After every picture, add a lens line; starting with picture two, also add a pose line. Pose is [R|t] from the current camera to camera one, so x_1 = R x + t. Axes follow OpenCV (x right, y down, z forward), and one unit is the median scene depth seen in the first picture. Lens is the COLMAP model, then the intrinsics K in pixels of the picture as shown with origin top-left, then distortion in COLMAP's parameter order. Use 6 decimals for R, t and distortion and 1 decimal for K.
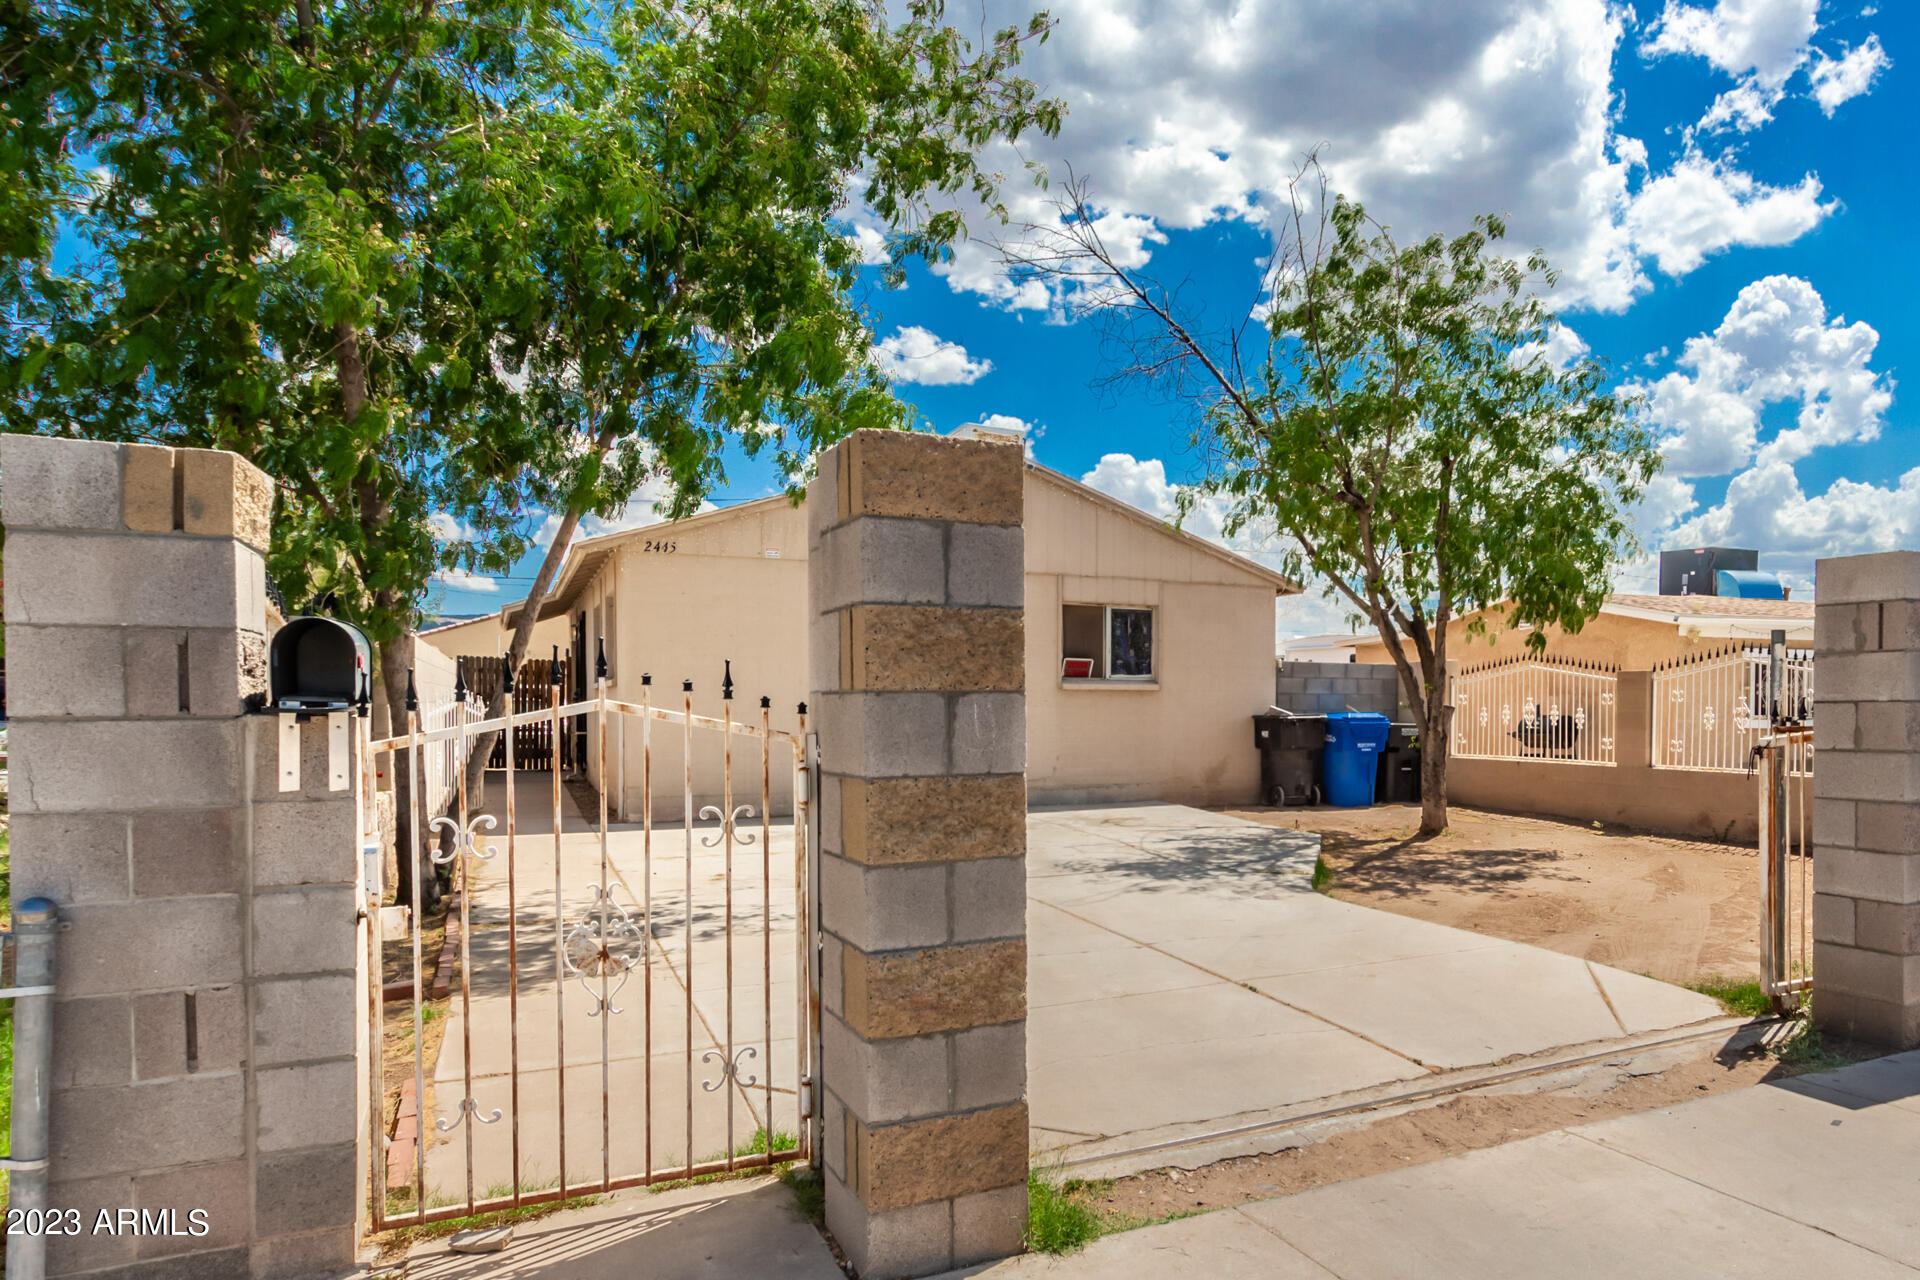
lens RADIAL K [[888.7, 0, 971.7], [0, 888.7, 648.0], [0, 0, 1]] dist [0.004723, -0.000880]
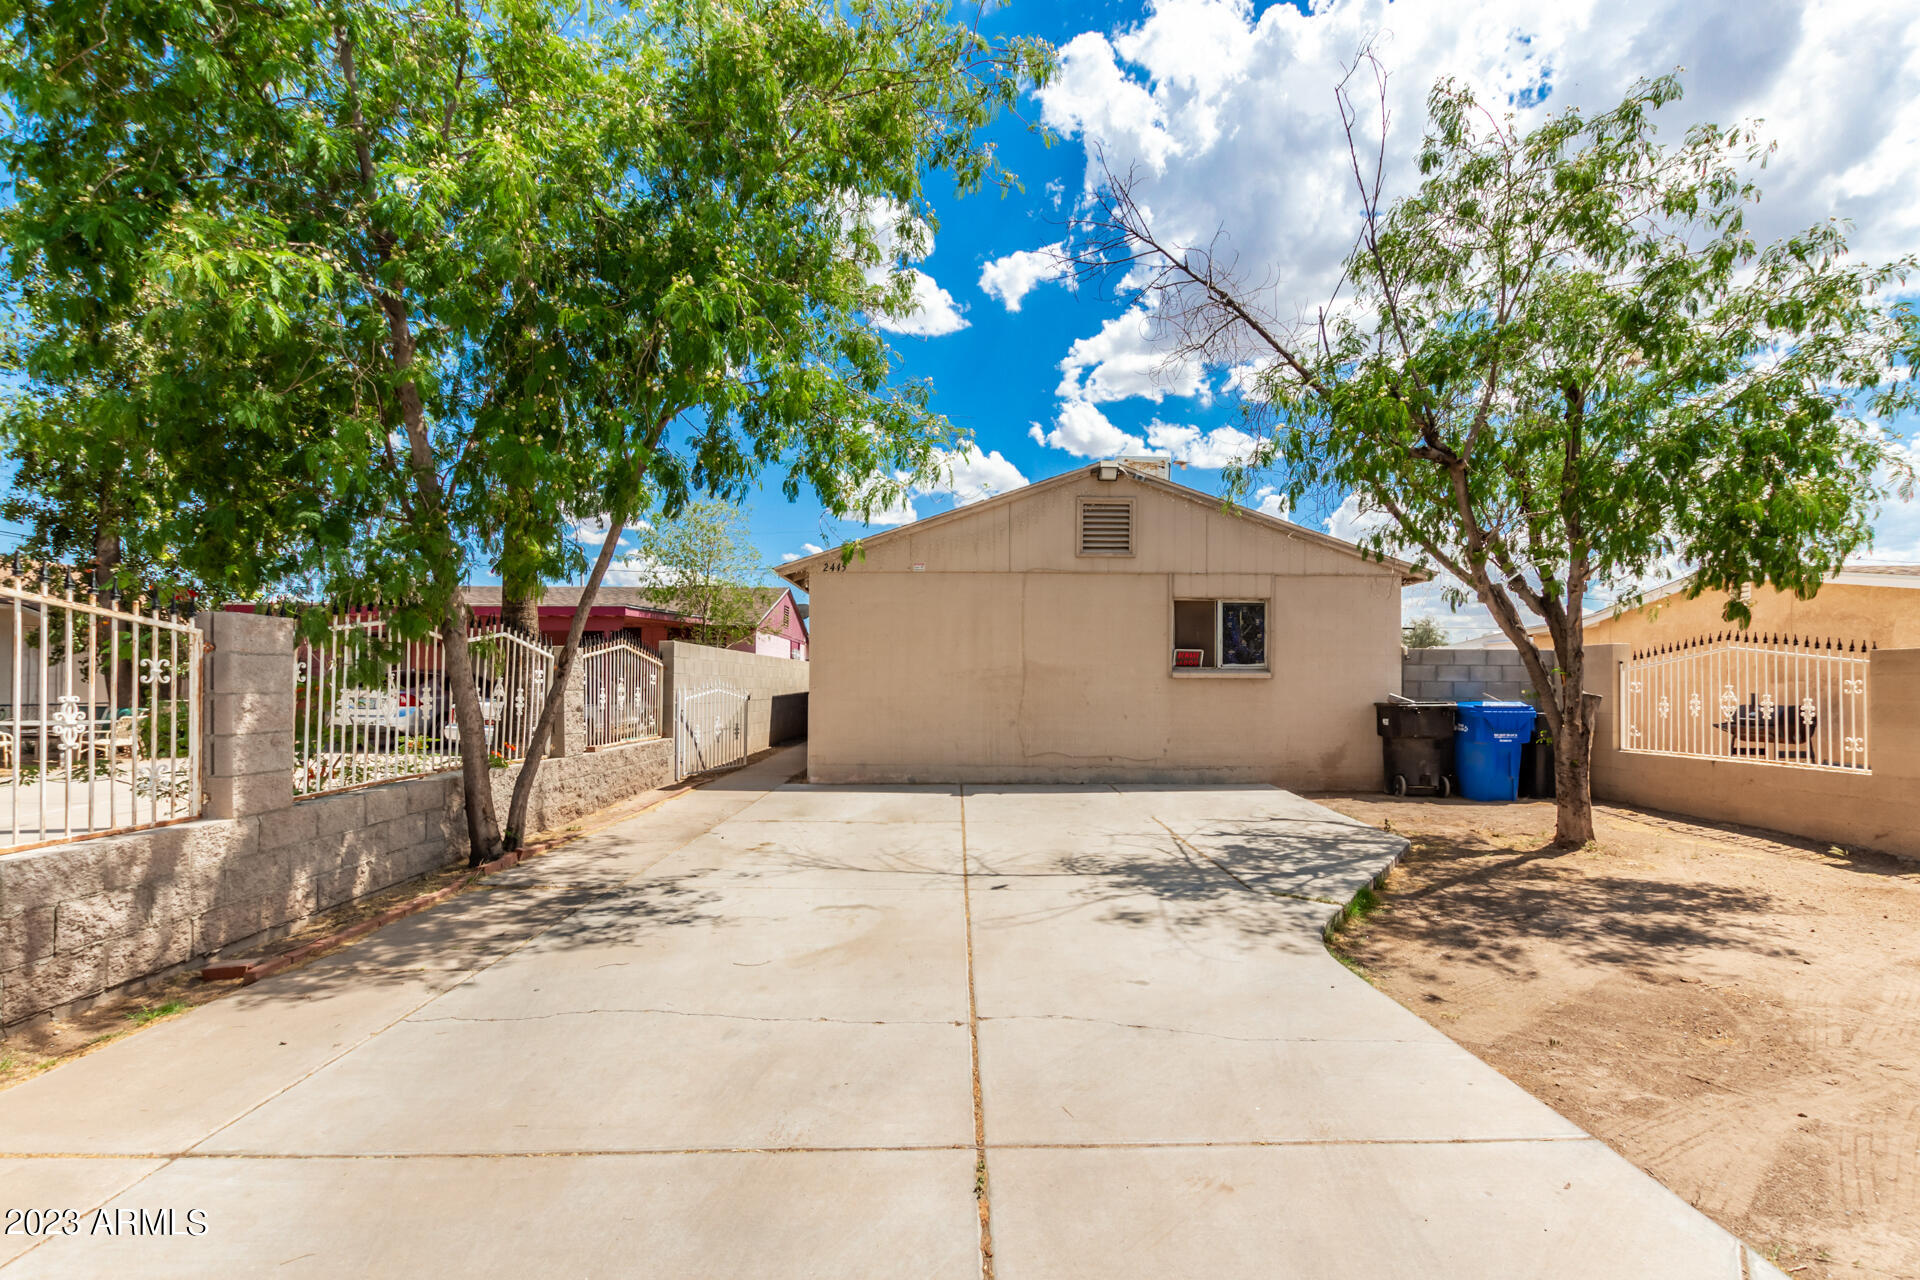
lens RADIAL K [[657.3, 0, 960.0], [0, 657.3, 640.0], [0, 0, 1]] dist [0.000363, 0.000008]
pose [[0.948294, -0.020402, -0.316737, 0.139884], [0.015827, 0.999730, -0.017012, 0.012656], [0.316998, 0.011119, 0.948361, 0.186020]]
